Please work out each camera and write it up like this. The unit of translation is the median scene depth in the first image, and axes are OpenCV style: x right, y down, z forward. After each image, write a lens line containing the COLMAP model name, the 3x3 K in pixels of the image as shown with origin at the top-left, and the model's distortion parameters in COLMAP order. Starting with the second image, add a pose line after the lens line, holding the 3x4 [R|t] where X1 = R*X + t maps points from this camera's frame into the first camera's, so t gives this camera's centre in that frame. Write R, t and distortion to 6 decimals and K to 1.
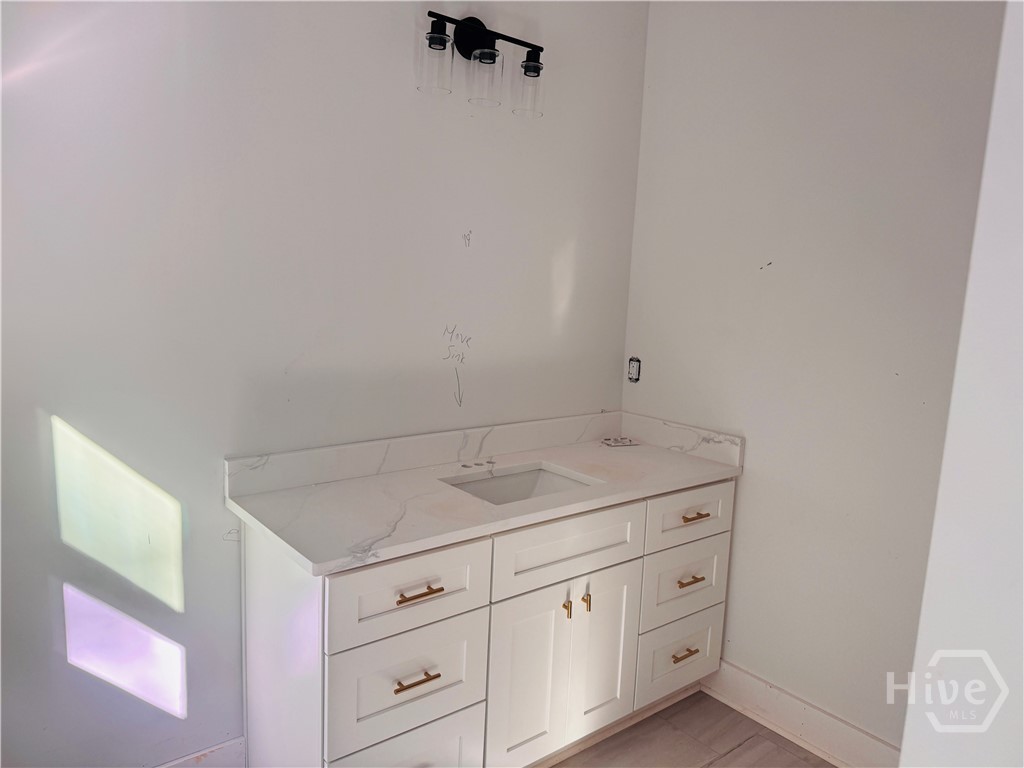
lens RADIAL K [[718.5, 0, 512.1], [0, 718.5, 383.8], [0, 0, 1]] dist [0.013220, -0.001061]
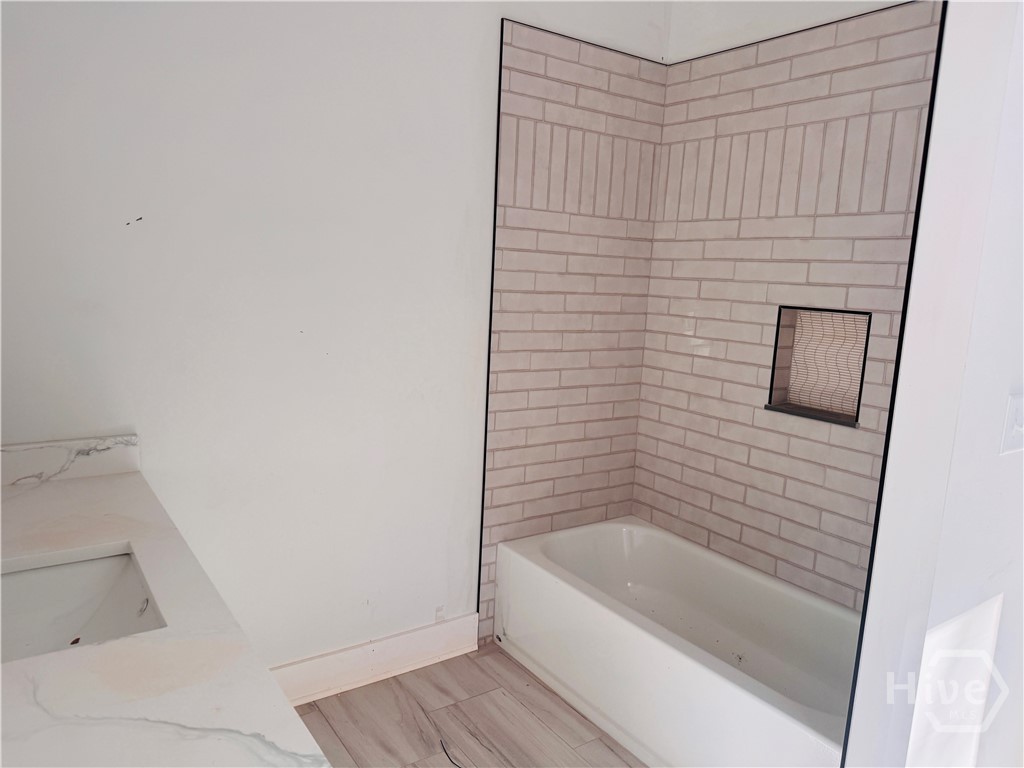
lens RADIAL K [[718.5, 0, 511.9], [0, 718.5, 384.0], [0, 0, 1]] dist [0.013220, -0.001061]
pose [[0.057677, -0.192873, 0.979527, -0.431121], [0.100925, 0.977260, 0.186484, -0.087521], [-0.993221, 0.088103, 0.075831, 0.498976]]
